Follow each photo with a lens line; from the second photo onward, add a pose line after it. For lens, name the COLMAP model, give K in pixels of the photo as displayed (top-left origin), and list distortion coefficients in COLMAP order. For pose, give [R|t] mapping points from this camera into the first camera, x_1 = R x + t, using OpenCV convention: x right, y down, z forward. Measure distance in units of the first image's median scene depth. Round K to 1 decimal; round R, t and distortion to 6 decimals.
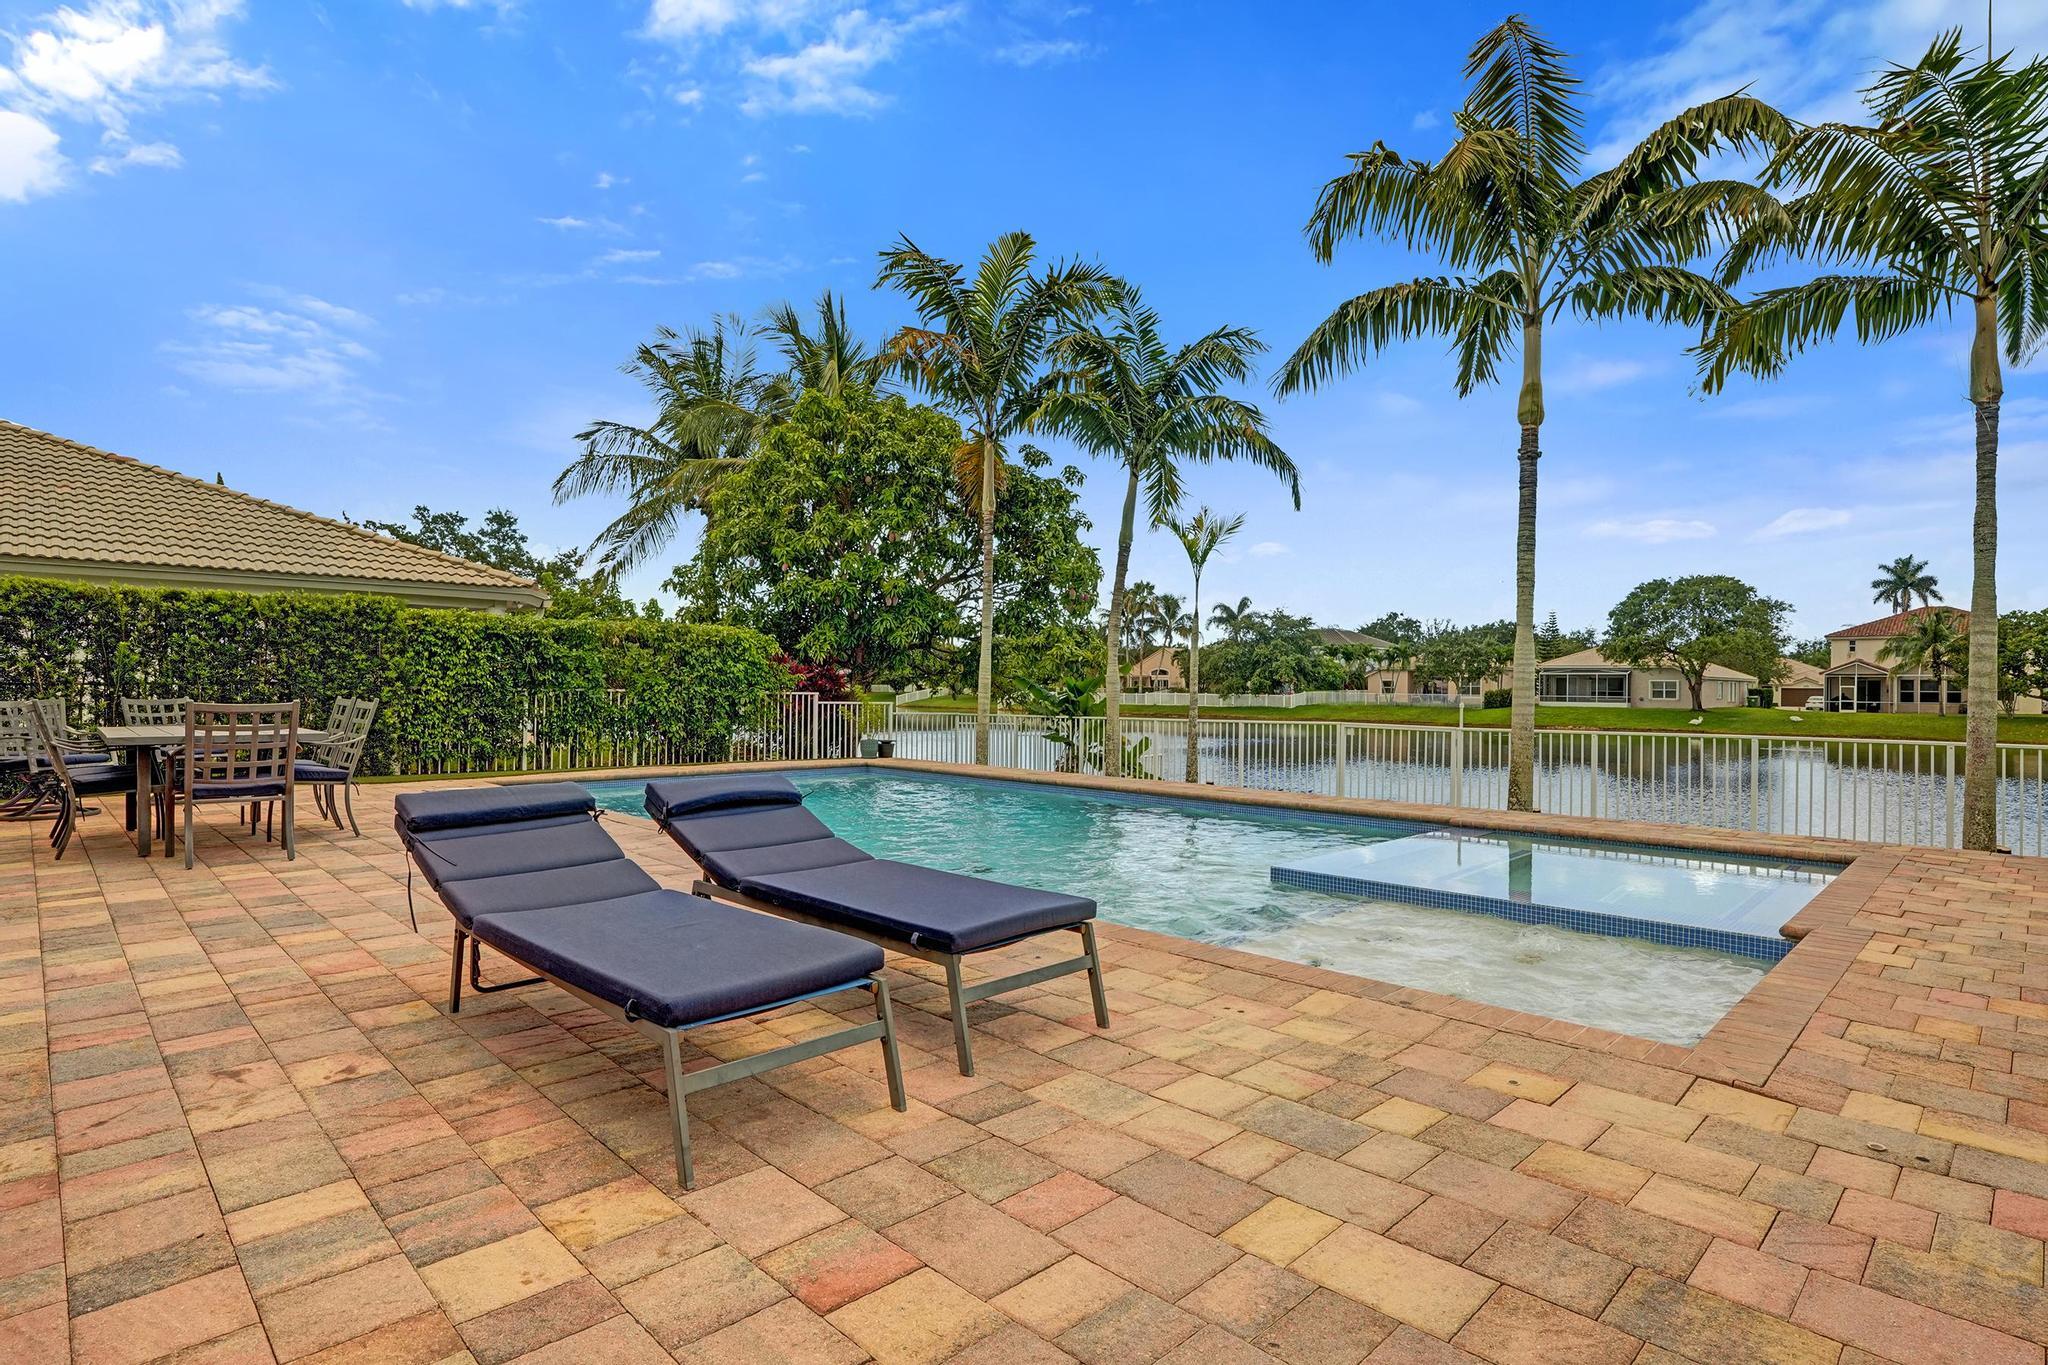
lens RADIAL K [[1052.4, 0, 1030.4], [0, 1052.4, 685.0], [0, 0, 1]] dist [-0.064775, 0.026497]
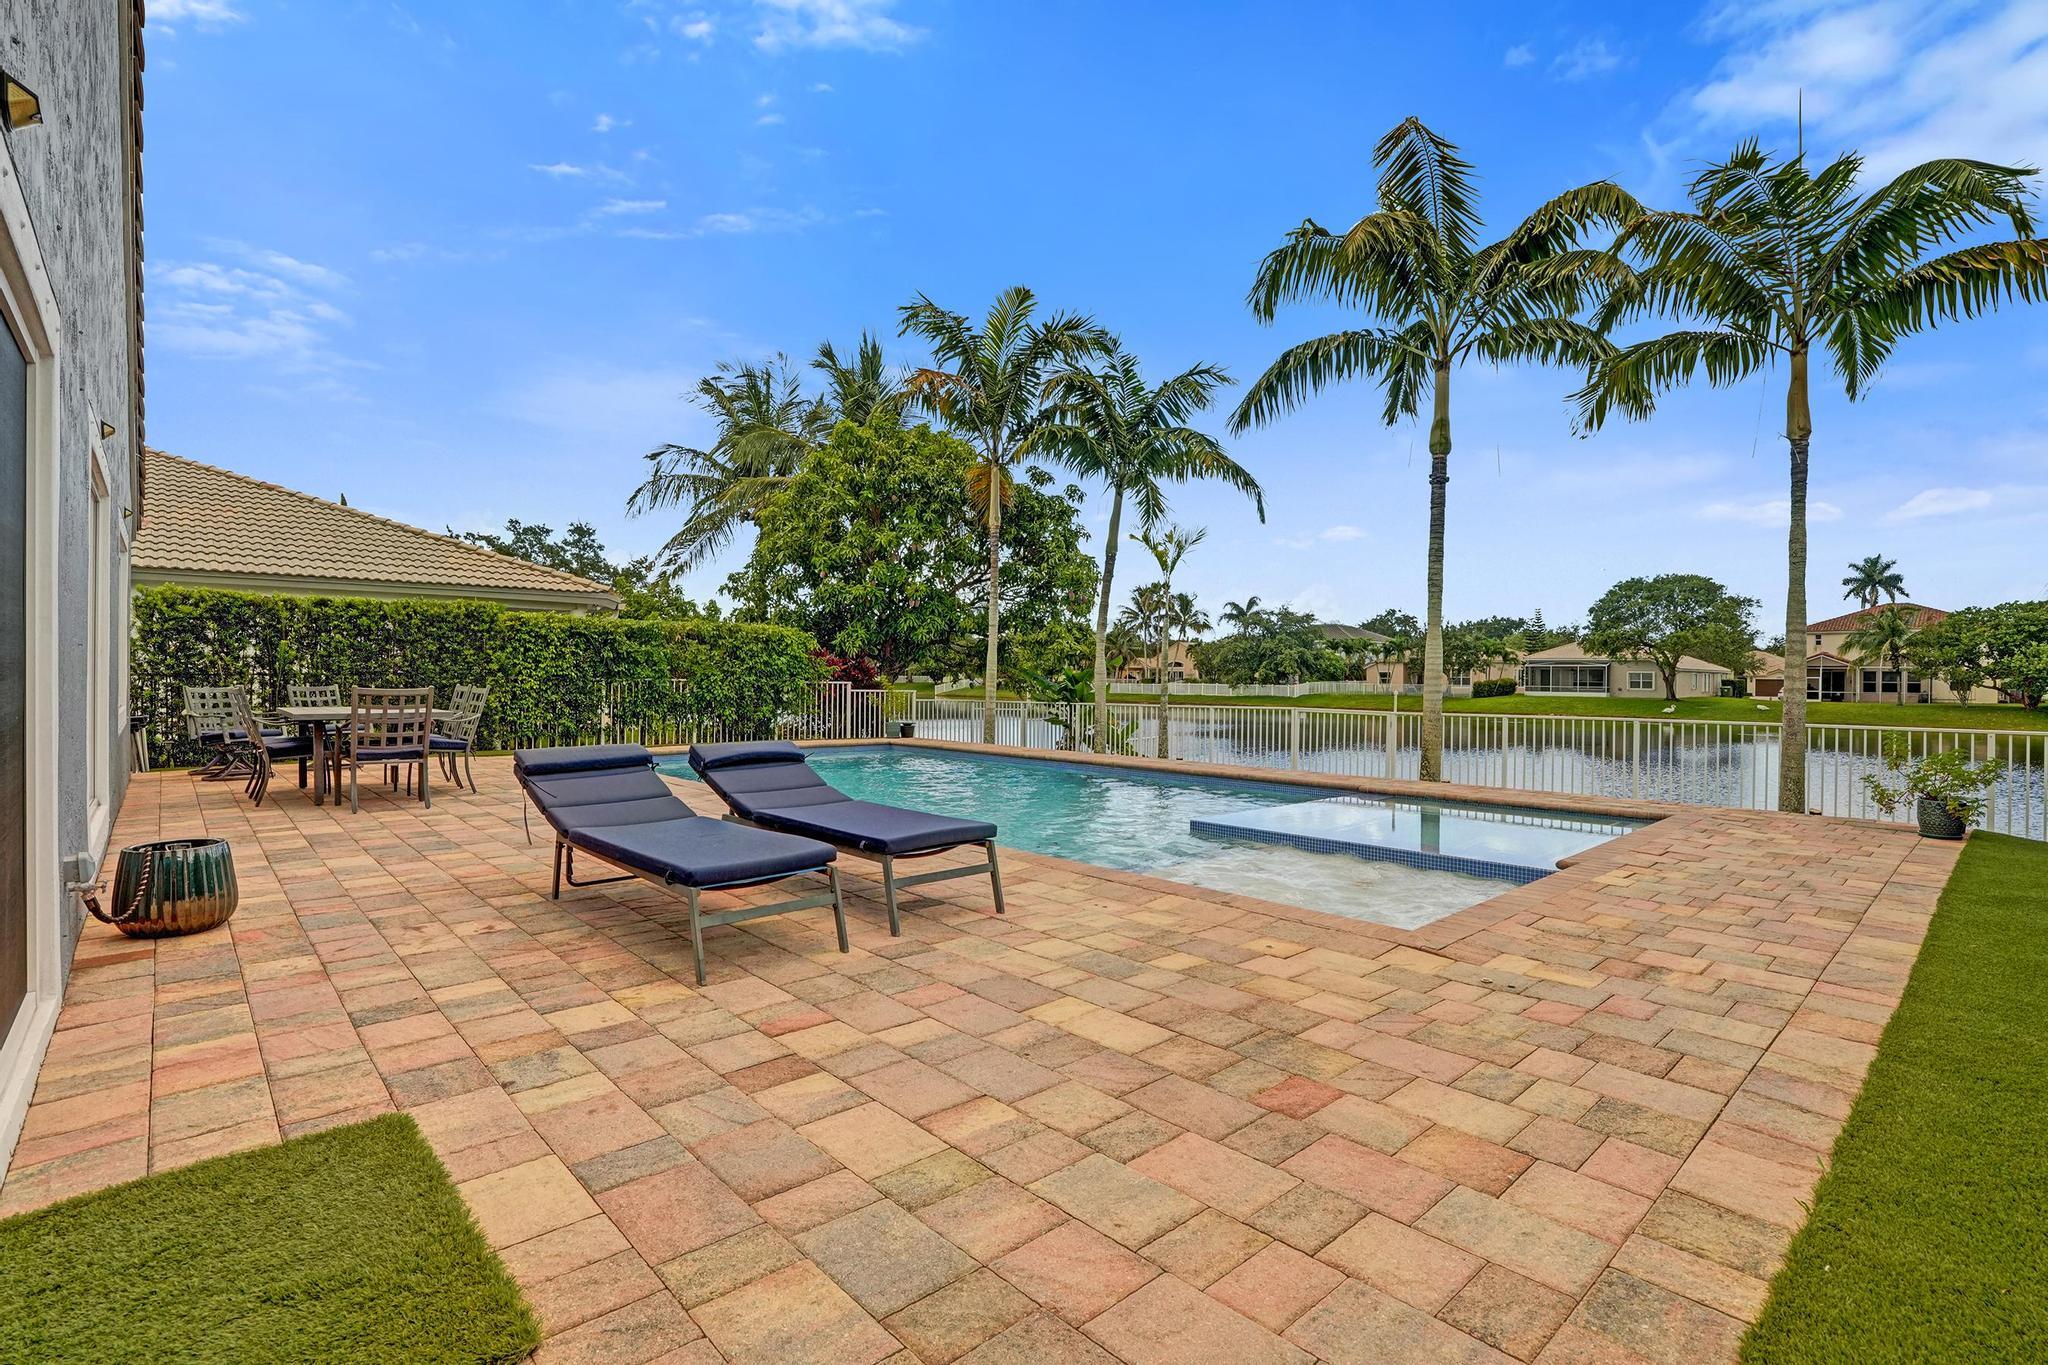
lens RADIAL K [[968.6, 0, 1024.0], [0, 968.6, 682.5], [0, 0, 1]] dist [-0.073073, 0.027437]
pose [[0.999280, 0.000186, -0.037950, 0.006652], [0.000065, 0.999978, 0.006612, 0.000175], [0.037950, -0.006610, 0.999258, -0.013705]]
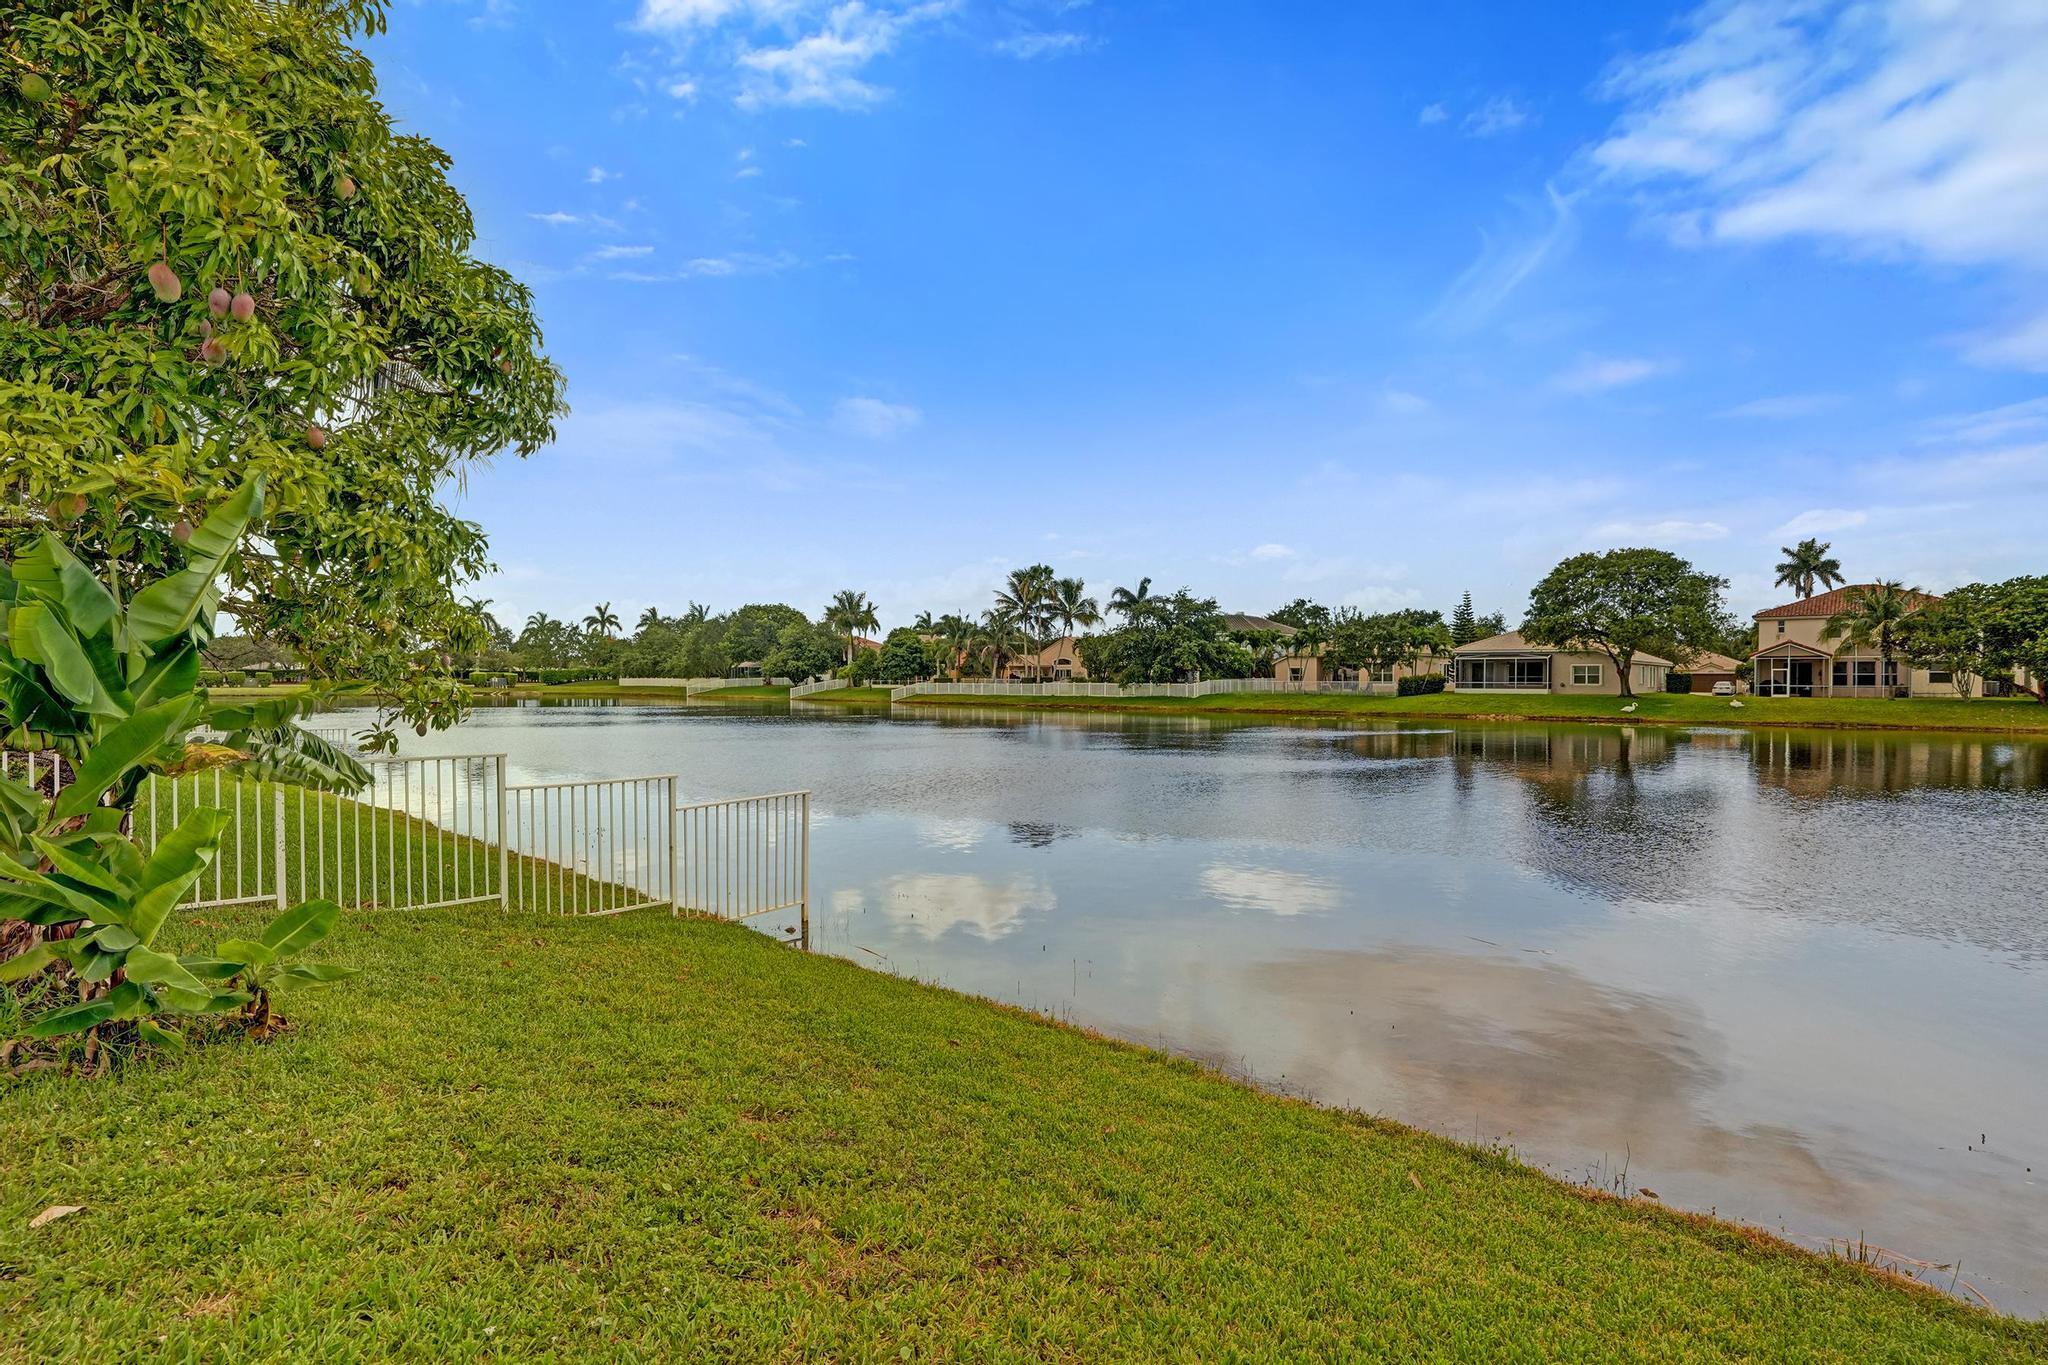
lens RADIAL K [[979.8, 0, 1017.3], [0, 979.8, 683.7], [0, 0, 1]] dist [-0.071376, 0.026292]
pose [[0.998667, -0.007700, 0.051038, 0.057826], [0.007452, 0.999960, 0.005043, 0.005156], [-0.051075, -0.004656, 0.998684, 0.169609]]
